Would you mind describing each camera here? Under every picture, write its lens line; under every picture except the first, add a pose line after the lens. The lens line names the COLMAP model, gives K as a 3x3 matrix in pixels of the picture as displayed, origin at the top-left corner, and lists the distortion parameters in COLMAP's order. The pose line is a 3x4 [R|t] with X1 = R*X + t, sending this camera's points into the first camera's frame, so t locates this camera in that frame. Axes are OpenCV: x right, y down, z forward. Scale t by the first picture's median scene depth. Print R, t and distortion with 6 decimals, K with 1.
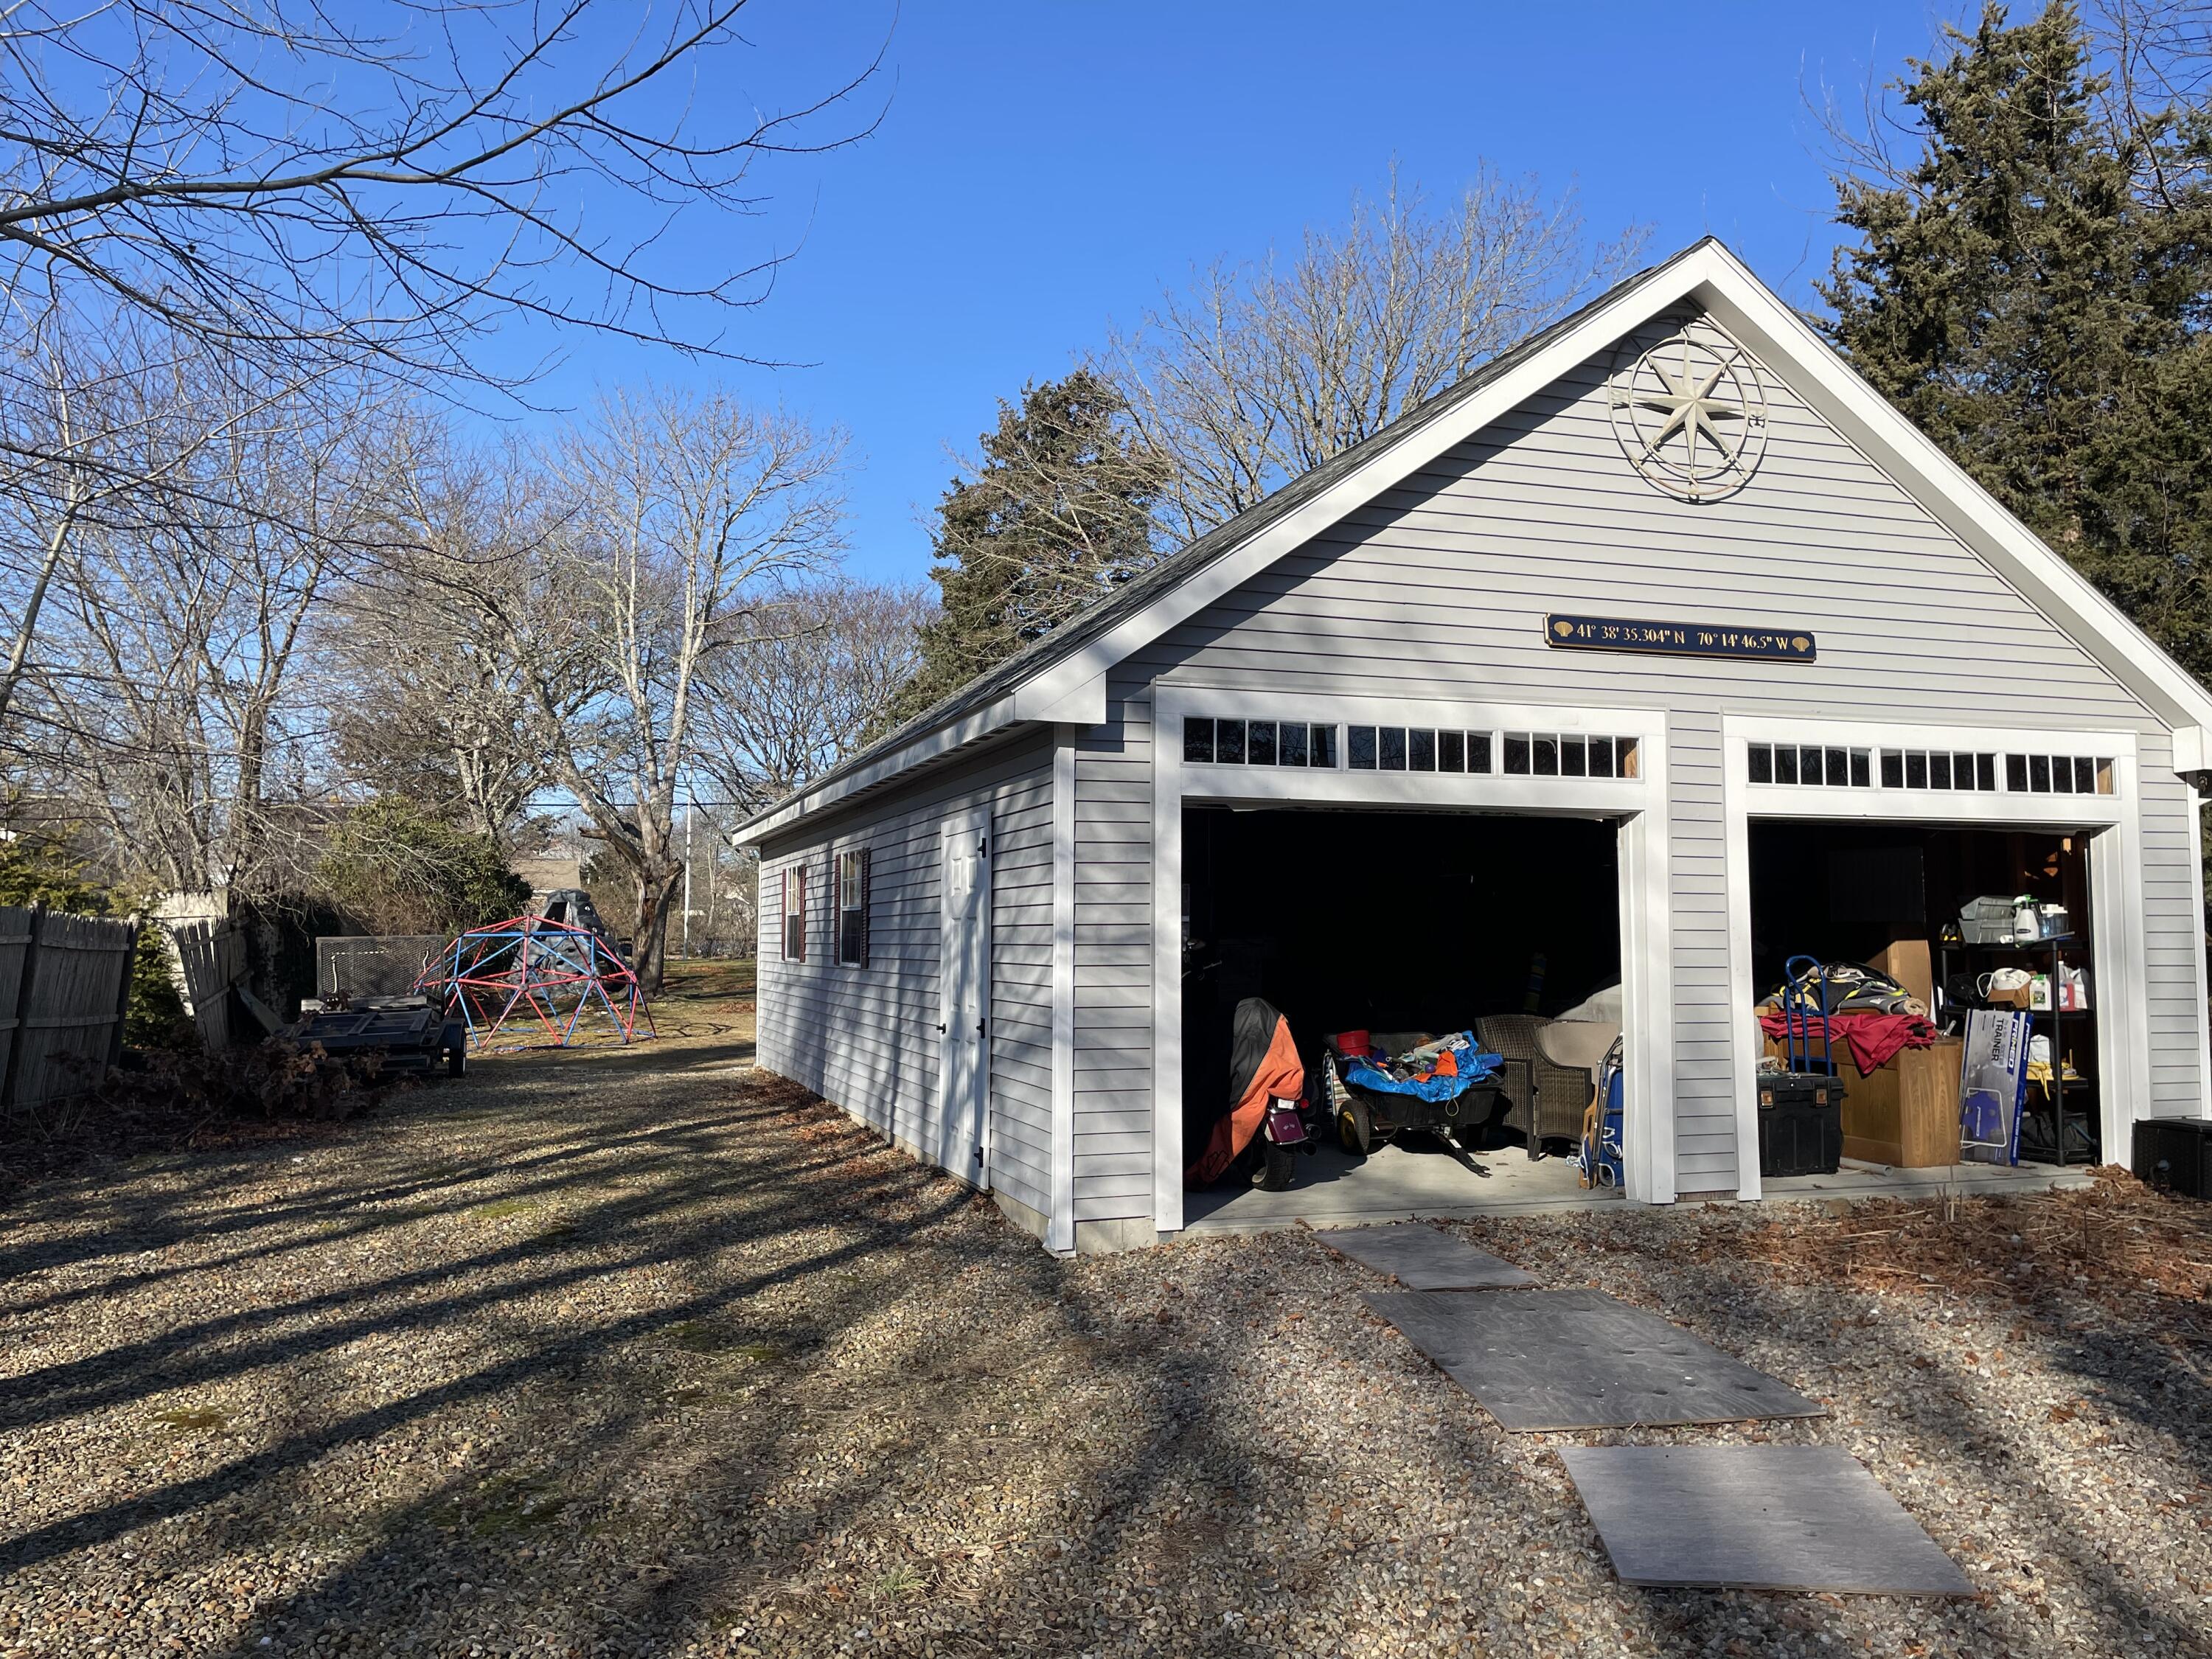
lens RADIAL K [[1691.0, 0, 1108.6], [0, 1691.0, 858.0], [0, 0, 1]] dist [0.149732, -0.368920]
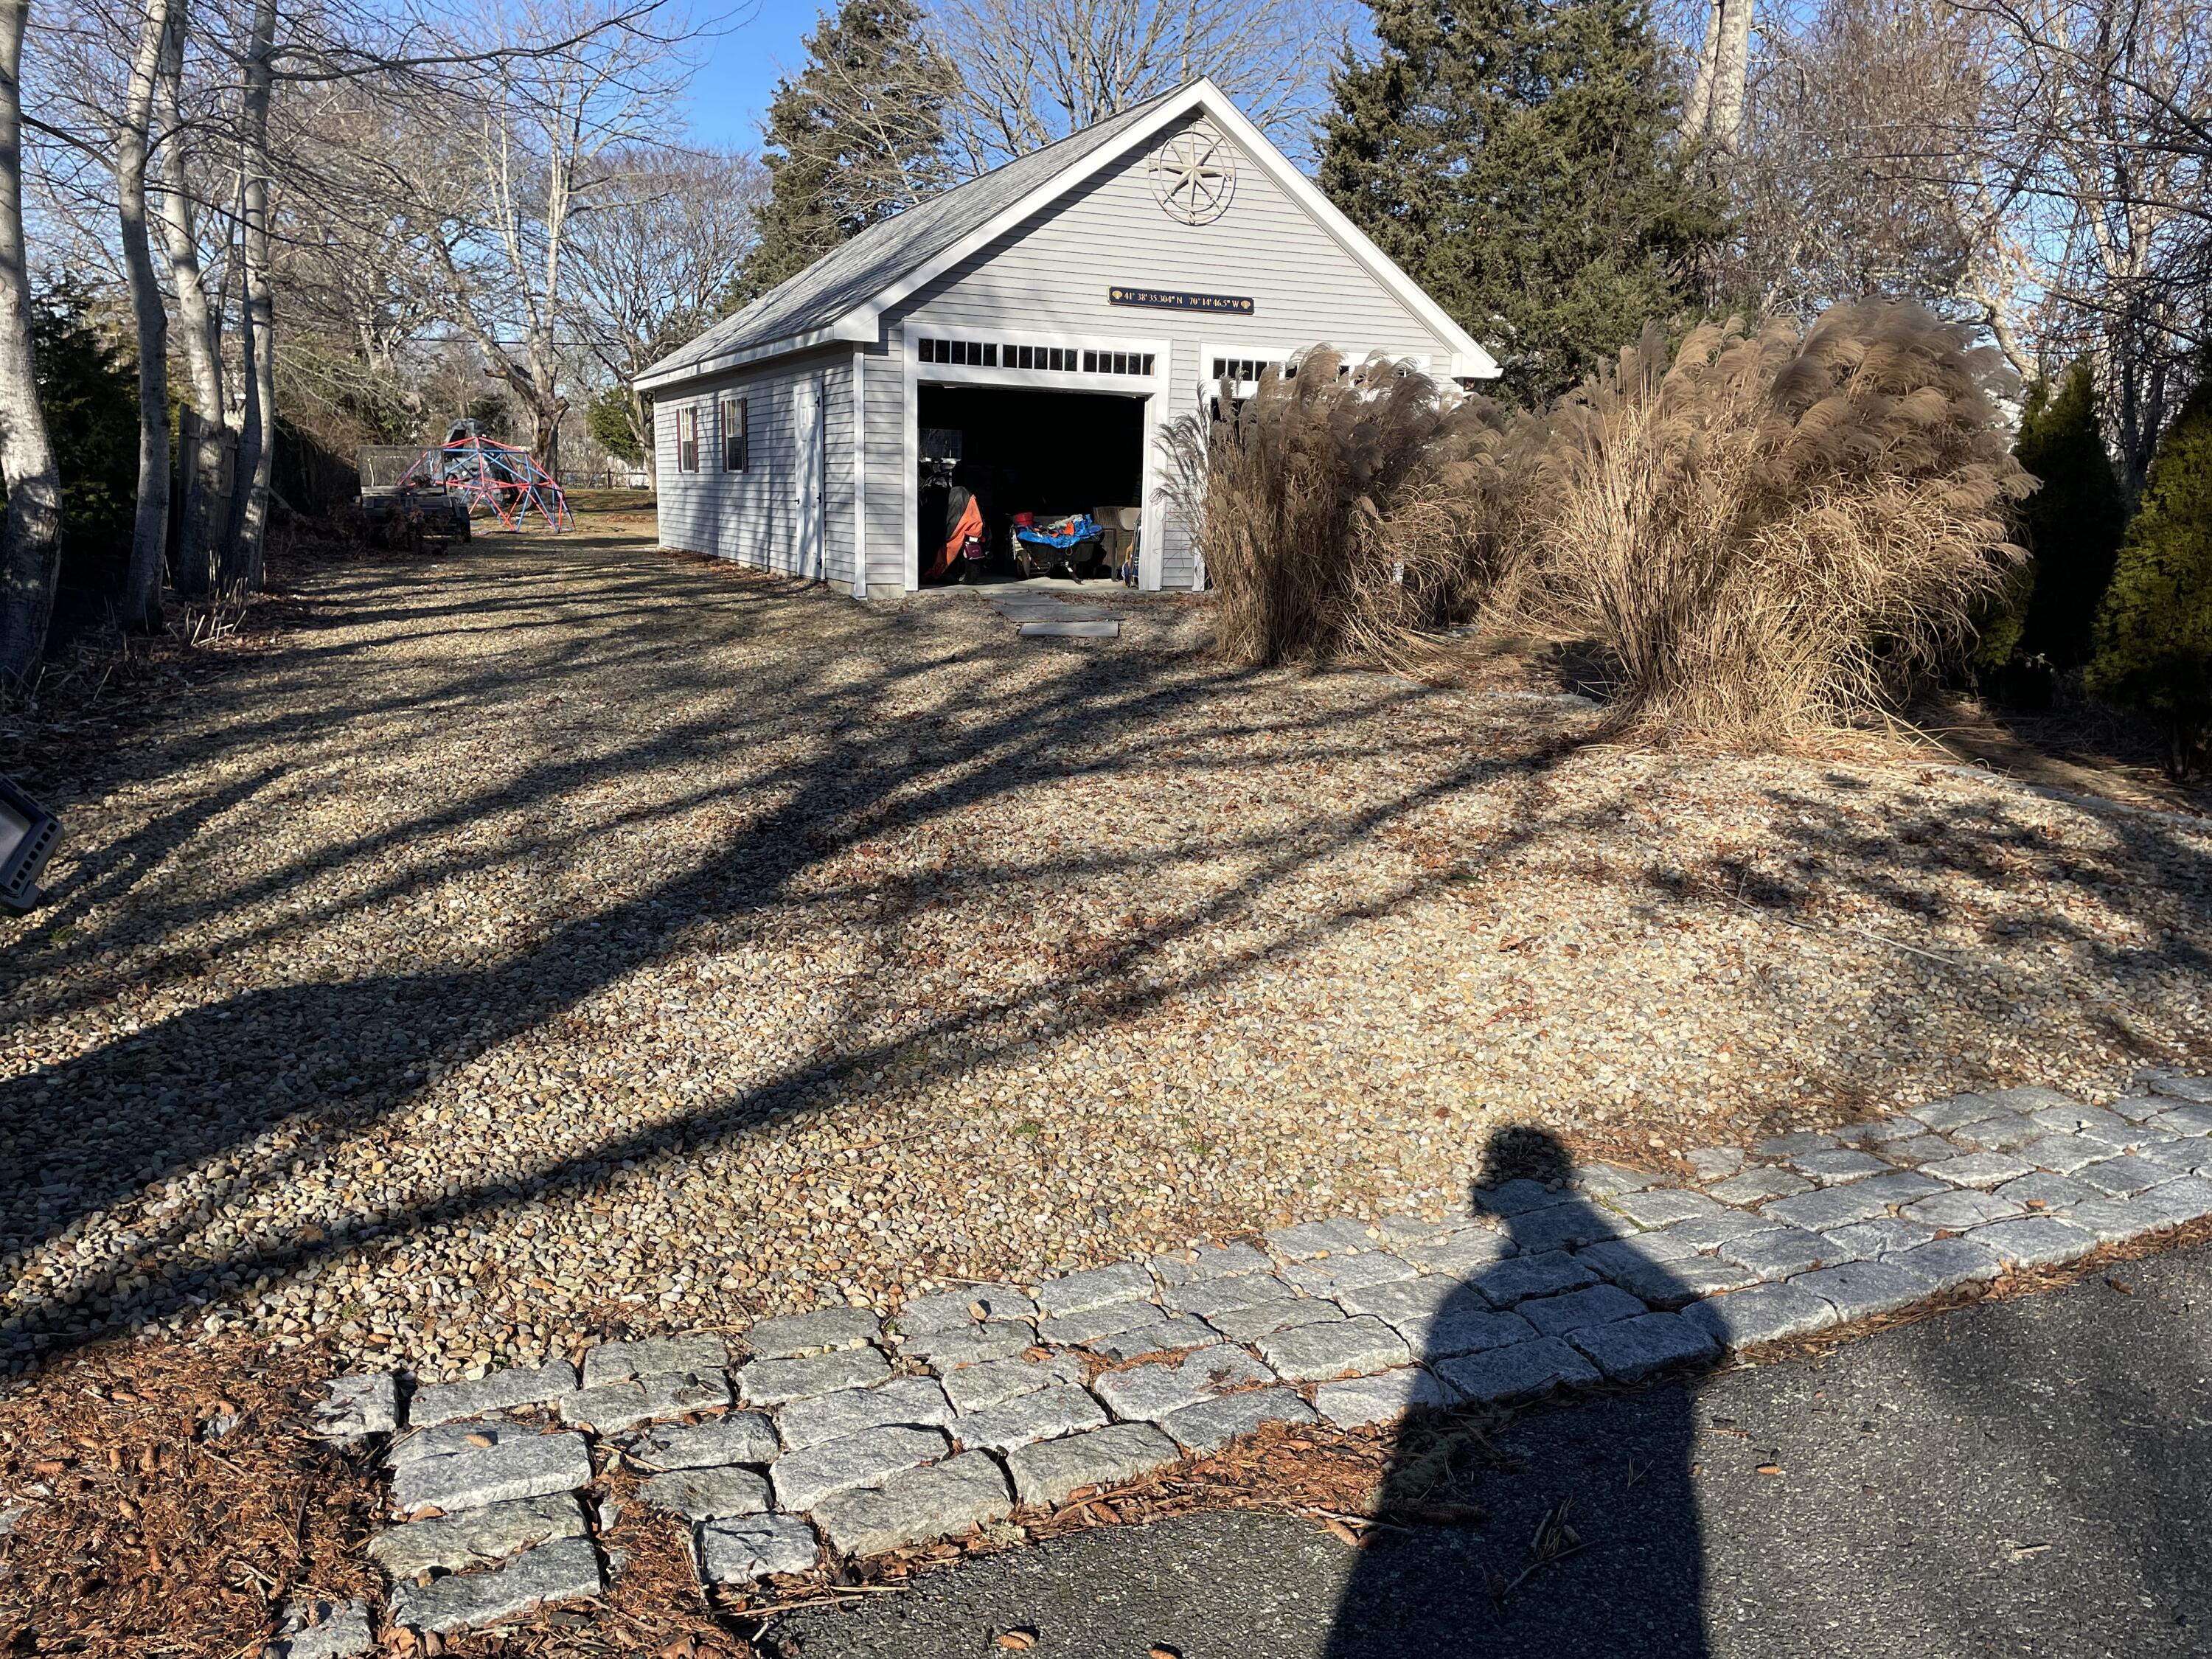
lens RADIAL K [[1691.0, 0, 1108.6], [0, 1691.0, 858.0], [0, 0, 1]] dist [0.149732, -0.368920]
pose [[0.994897, 0.001375, 0.100885, 0.057041], [-0.026998, 0.967072, 0.253065, -0.005455], [-0.097215, -0.254498, 0.962175, -1.009861]]
